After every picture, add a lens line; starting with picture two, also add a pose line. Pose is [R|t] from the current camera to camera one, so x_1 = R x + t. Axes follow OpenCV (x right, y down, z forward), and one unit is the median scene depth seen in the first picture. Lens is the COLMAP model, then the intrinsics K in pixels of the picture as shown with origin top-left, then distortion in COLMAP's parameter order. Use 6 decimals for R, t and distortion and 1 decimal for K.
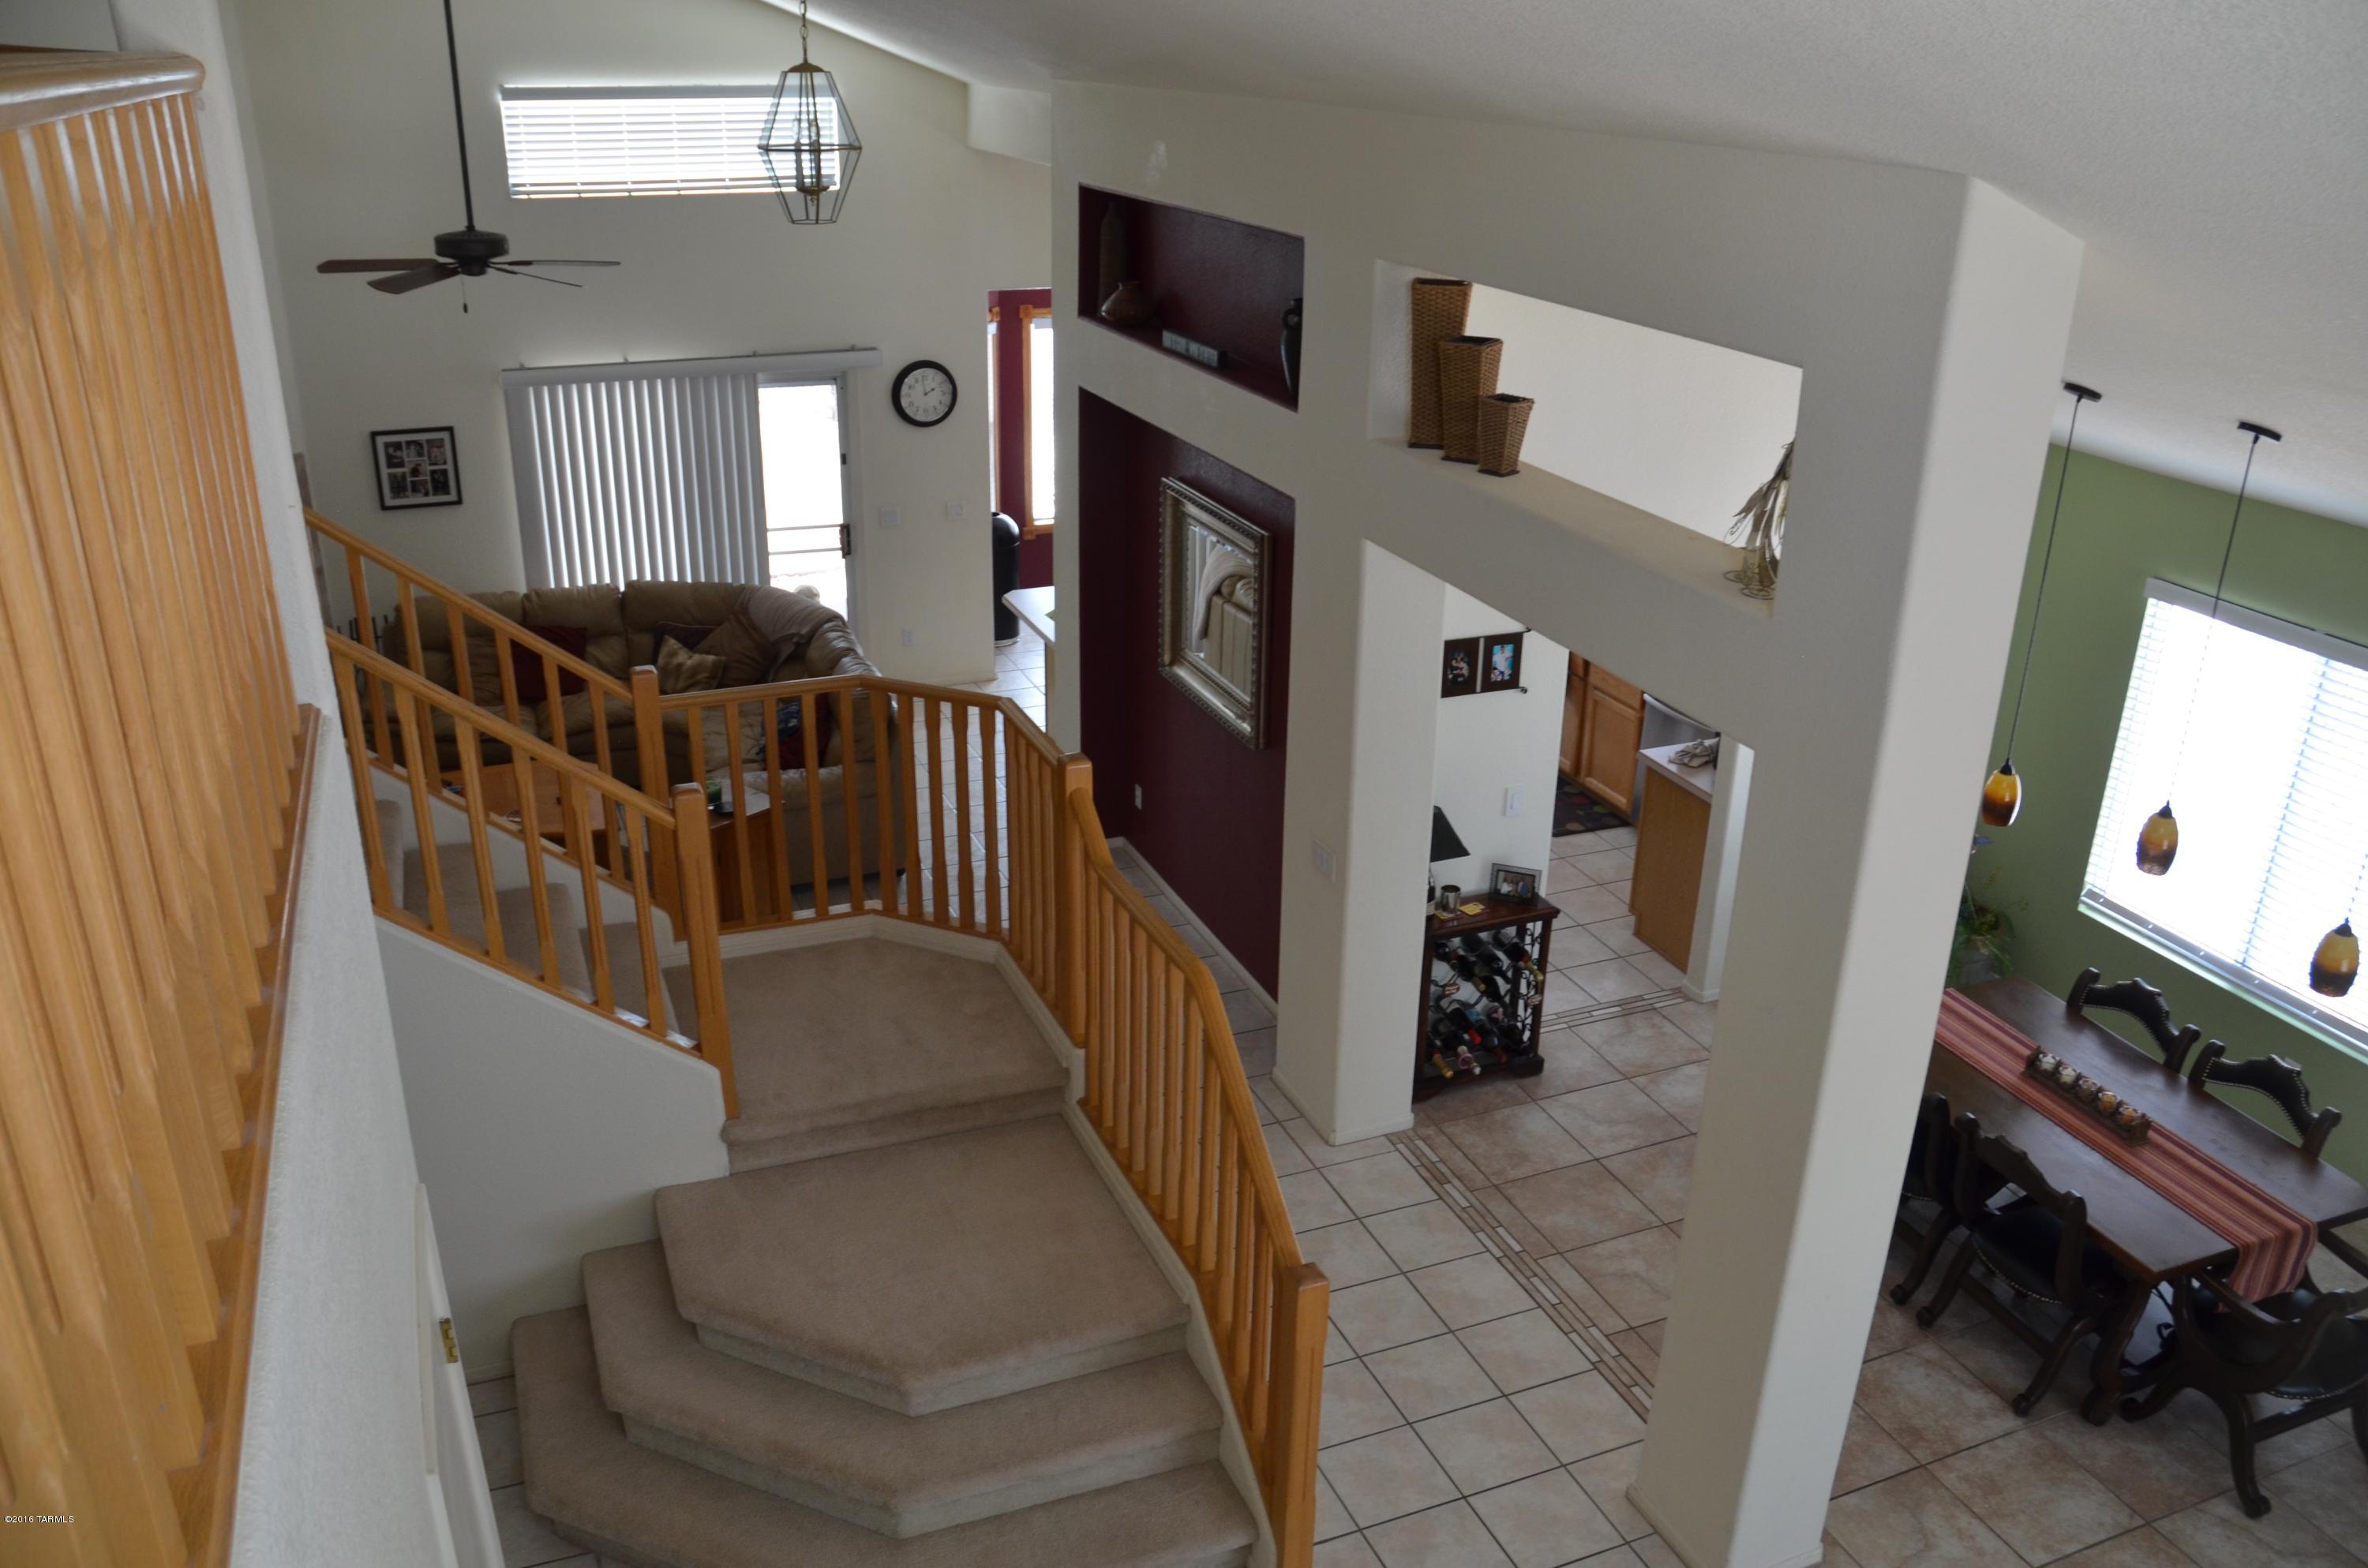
lens RADIAL K [[1829.5, 0, 1191.2], [0, 1829.5, 833.0], [0, 0, 1]] dist [-0.172671, 0.152222]
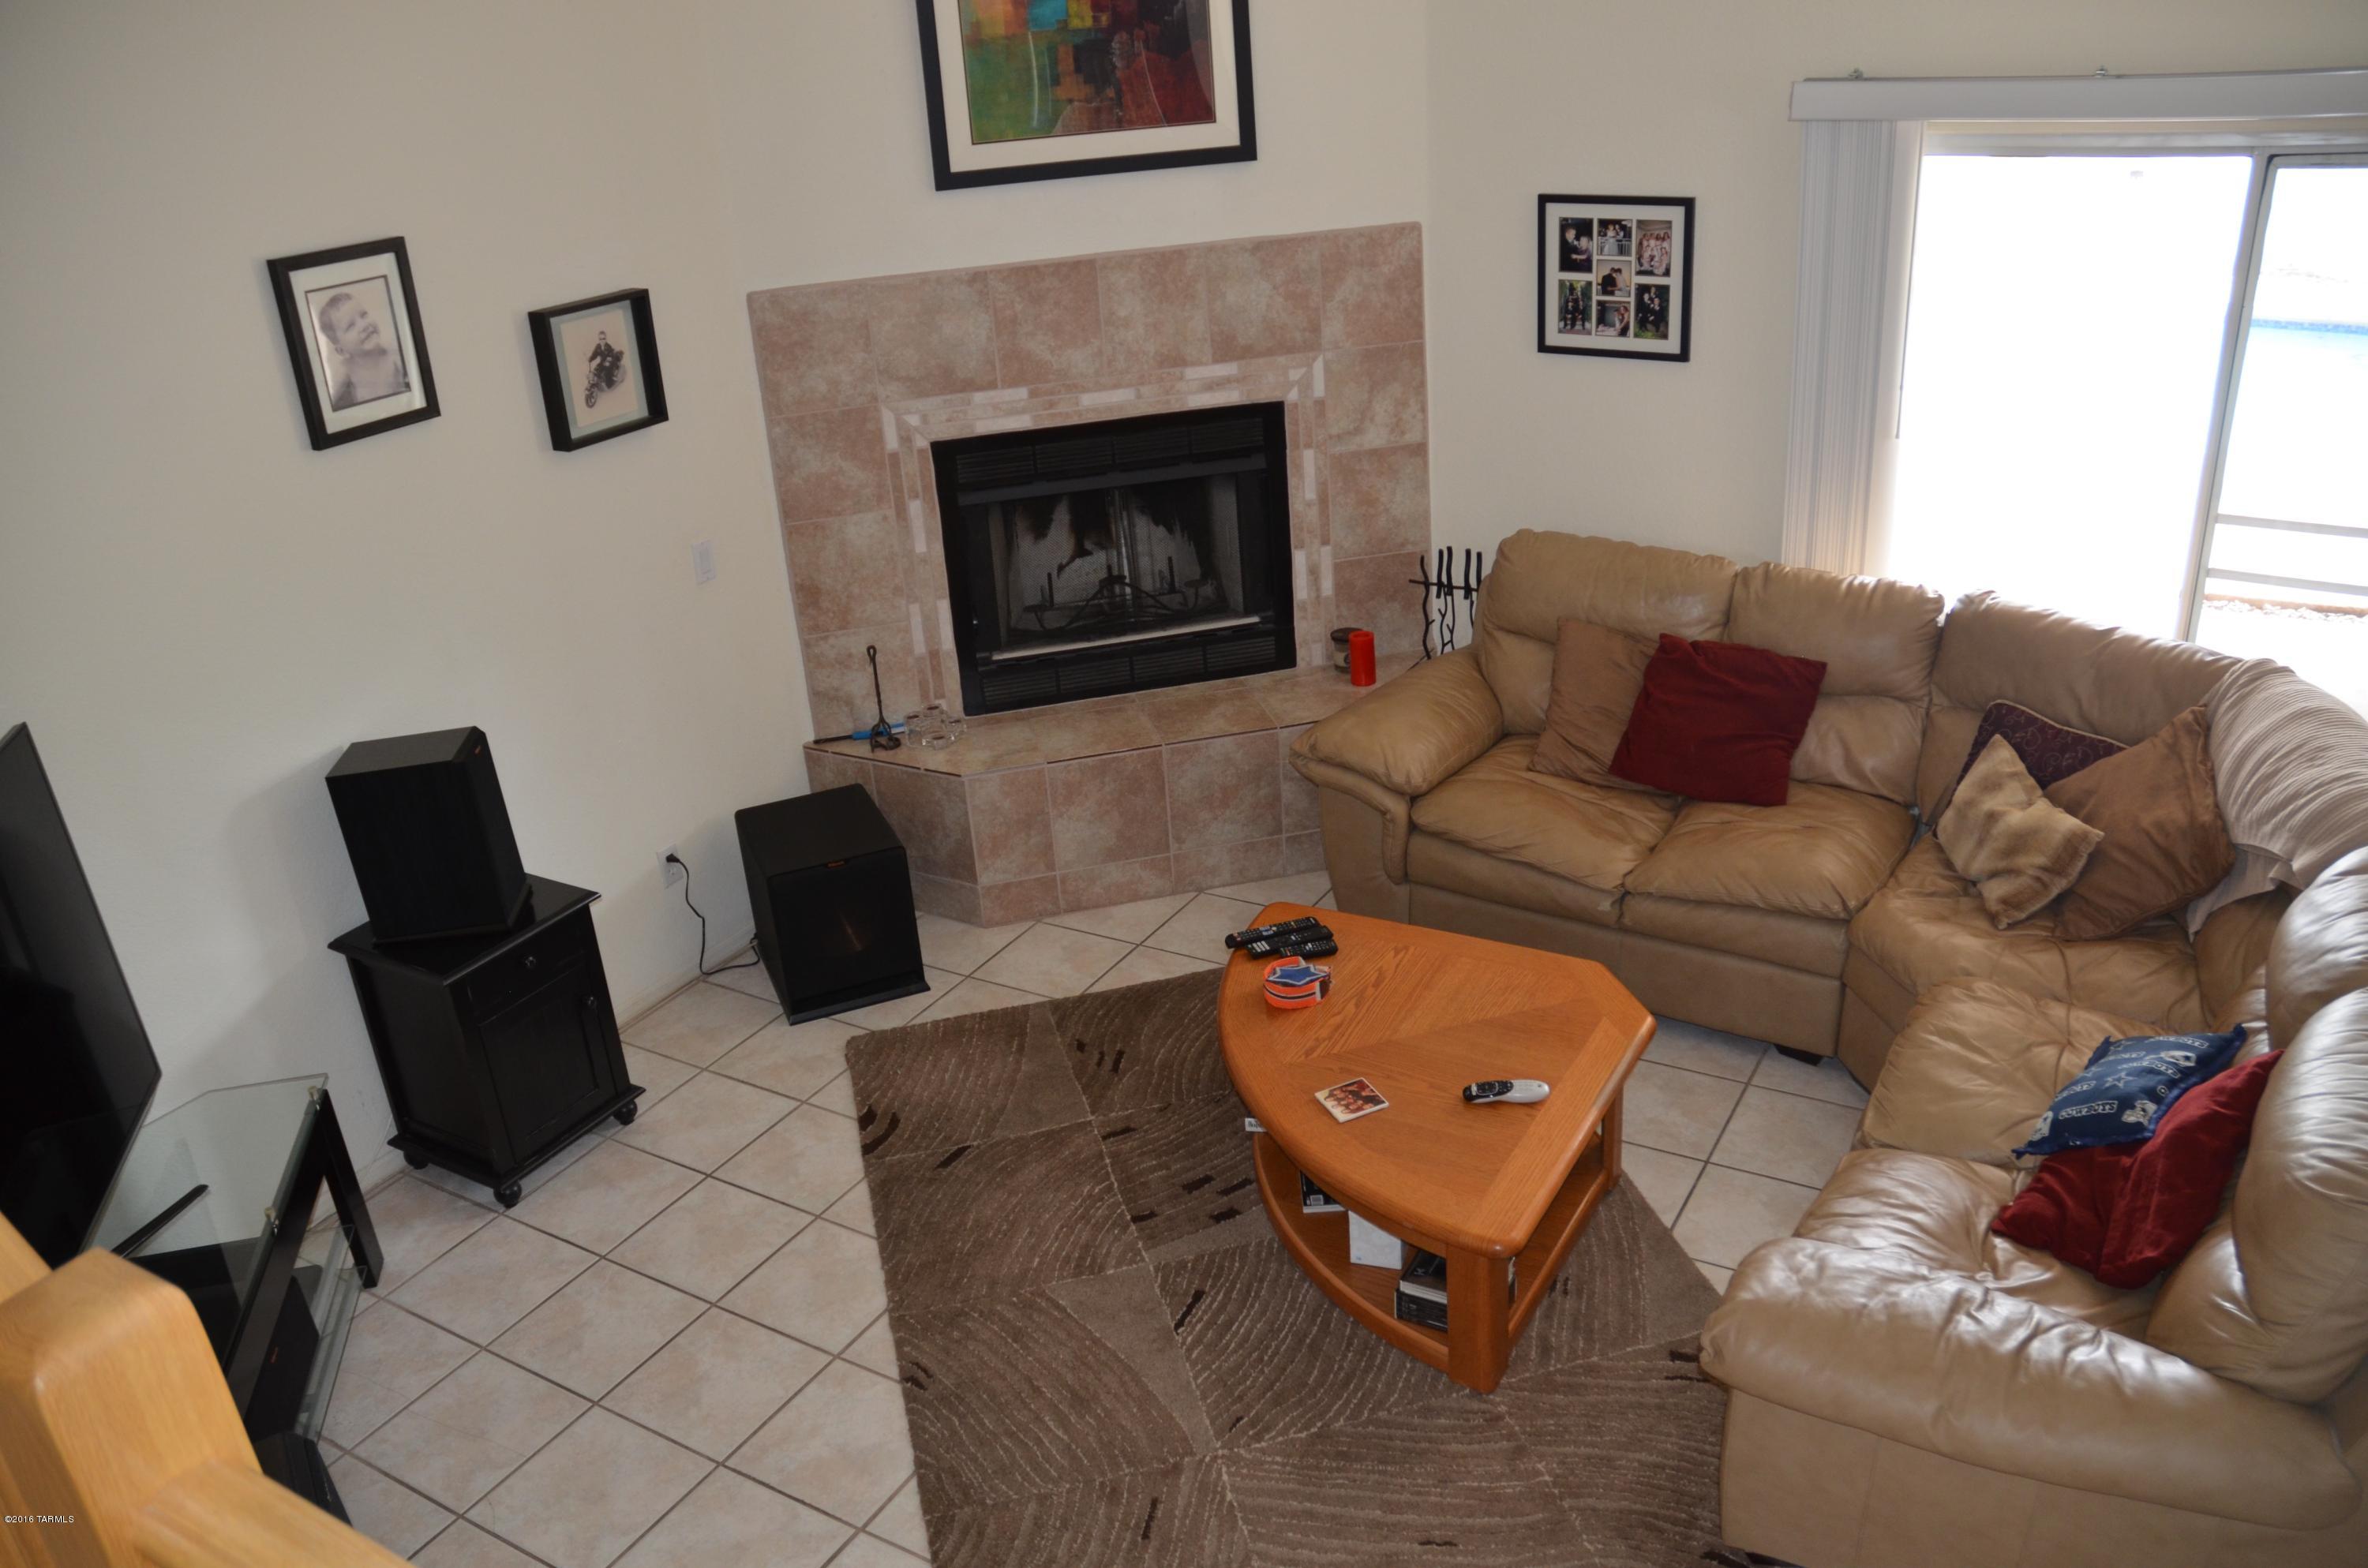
lens RADIAL K [[1829.5, 0, 1191.2], [0, 1829.5, 833.0], [0, 0, 1]] dist [-0.172671, 0.152222]
pose [[0.589898, 0.287845, -0.754431, -0.122796], [-0.256912, 0.952659, 0.162594, -0.155978], [0.765517, 0.097908, 0.635923, 0.869439]]
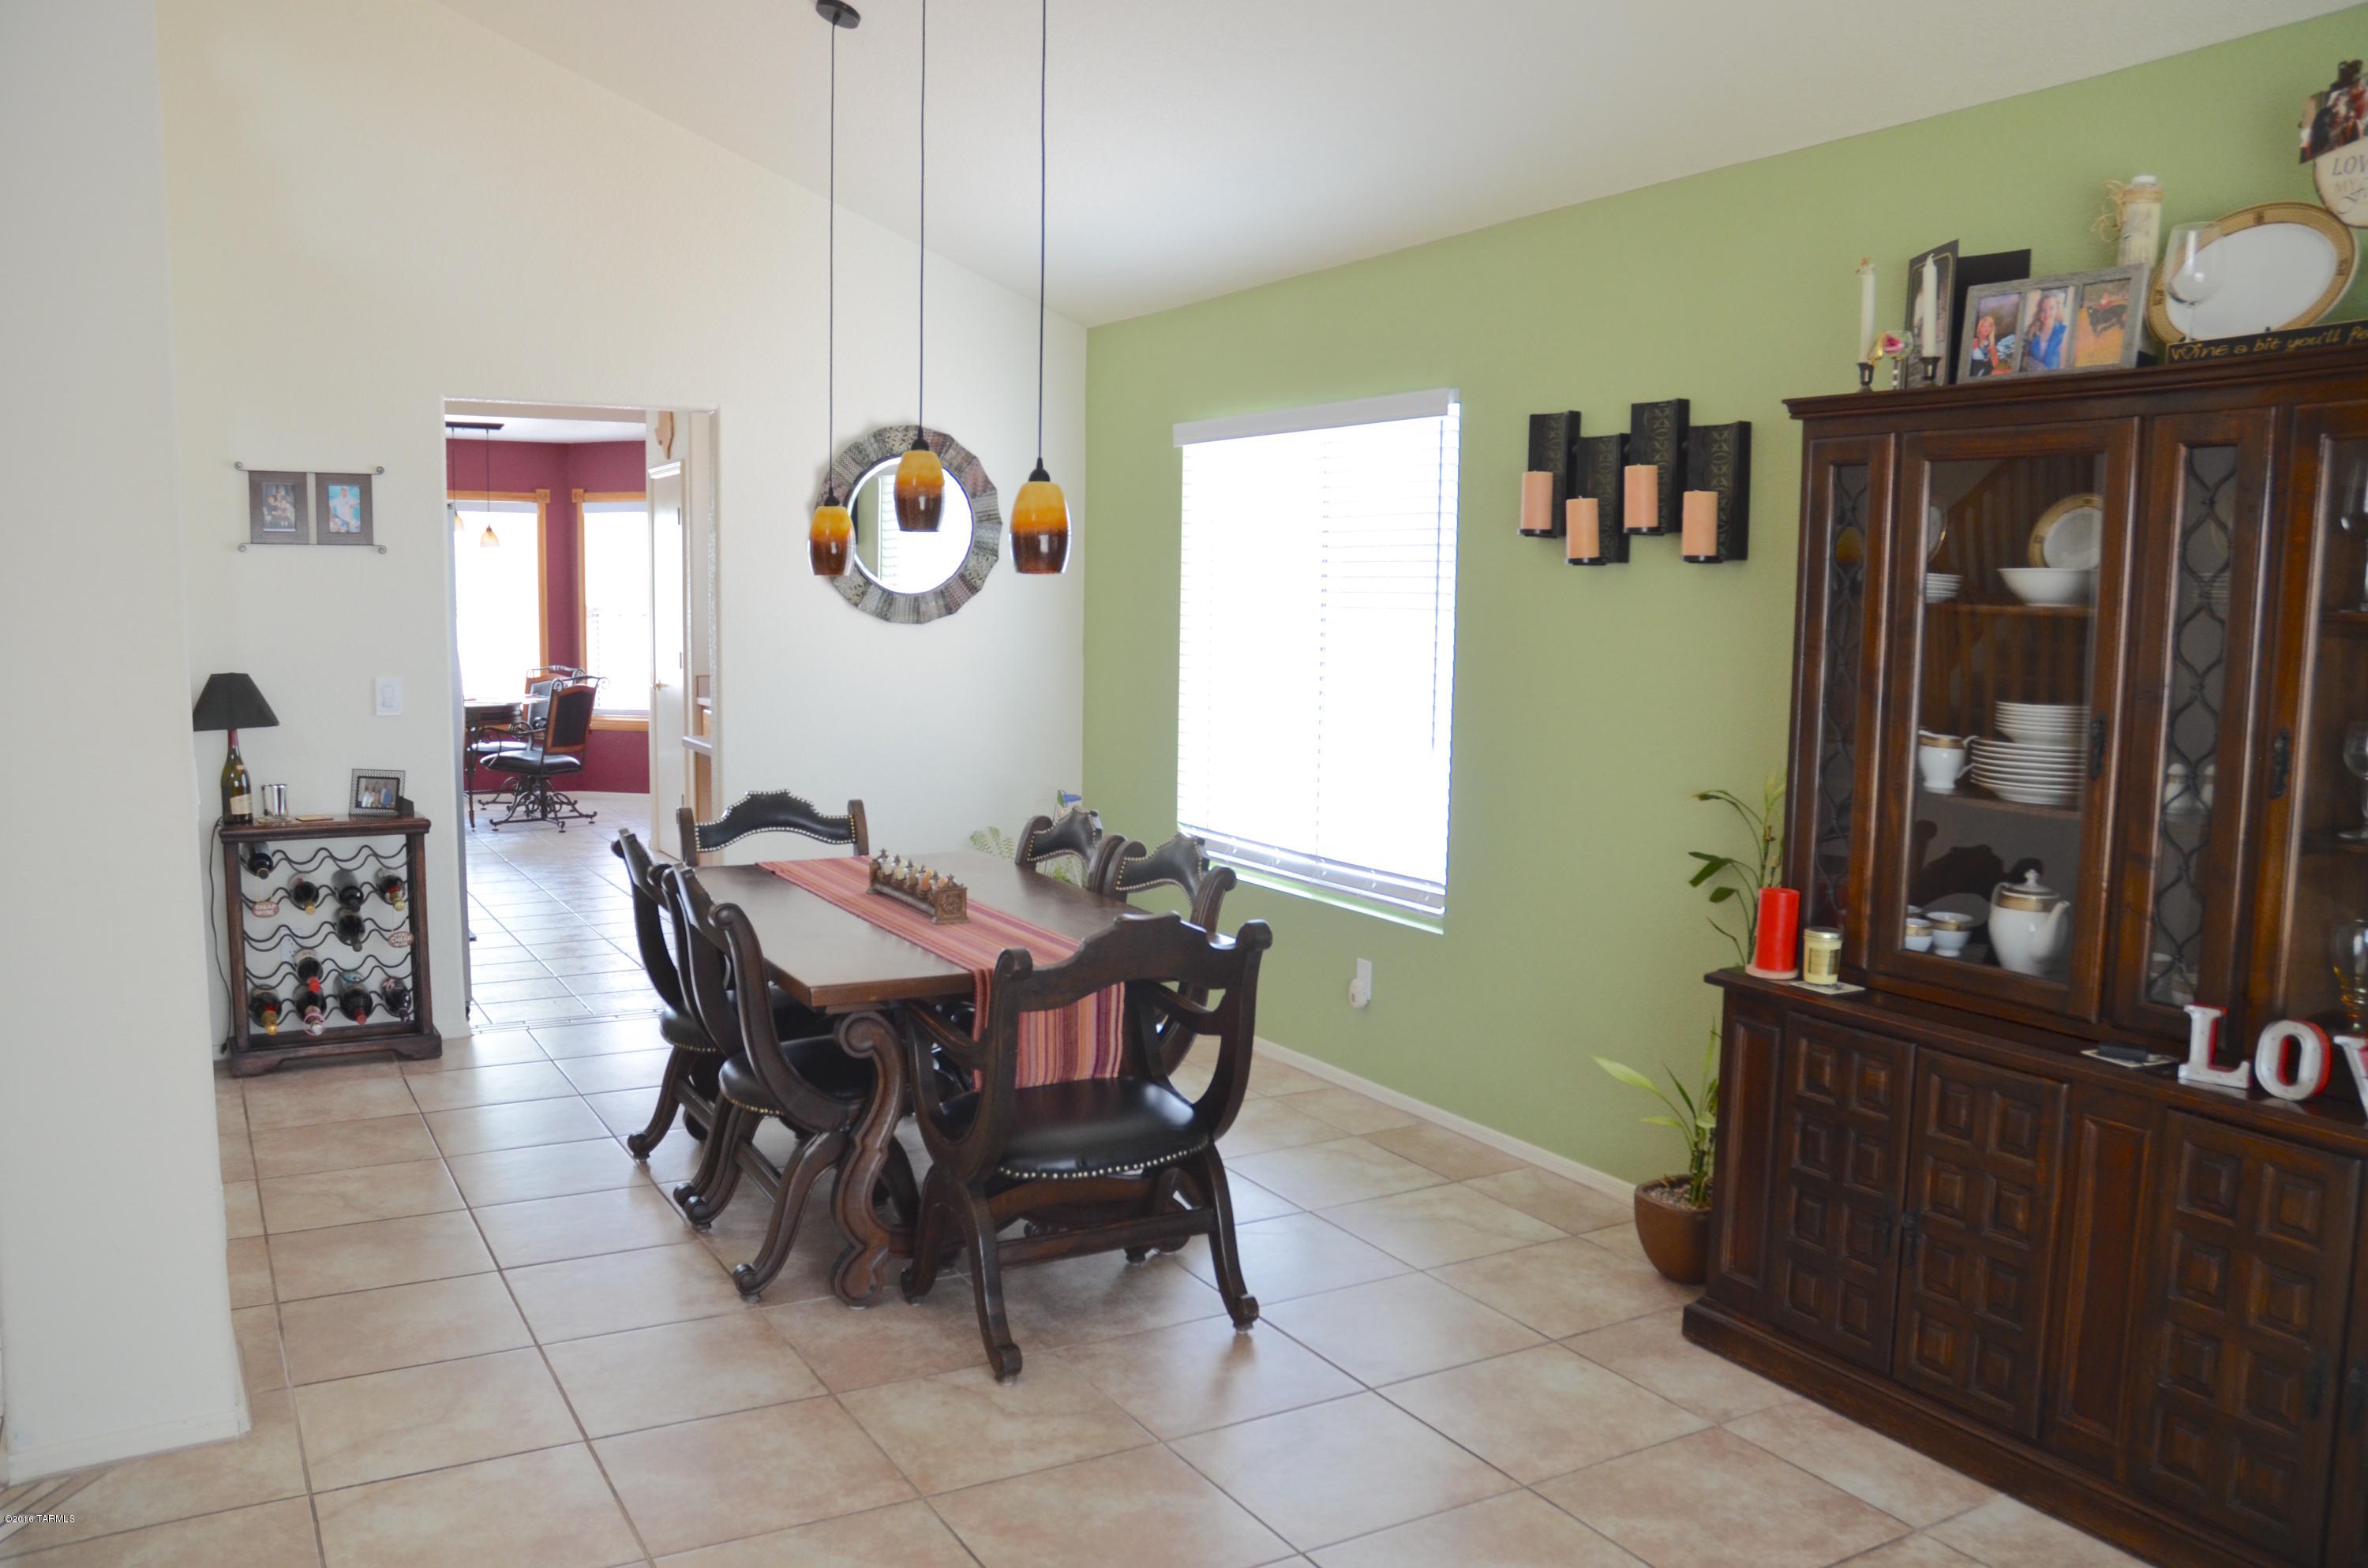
lens RADIAL K [[1849.6, 0, 1198.8], [0, 1849.6, 823.5], [0, 0, 1]] dist [-0.173985, 0.164167]
pose [[0.990945, -0.014980, 0.133432, 0.439749], [0.052487, 0.957900, -0.282263, 0.287949], [-0.123586, 0.286711, 0.950012, 0.222163]]
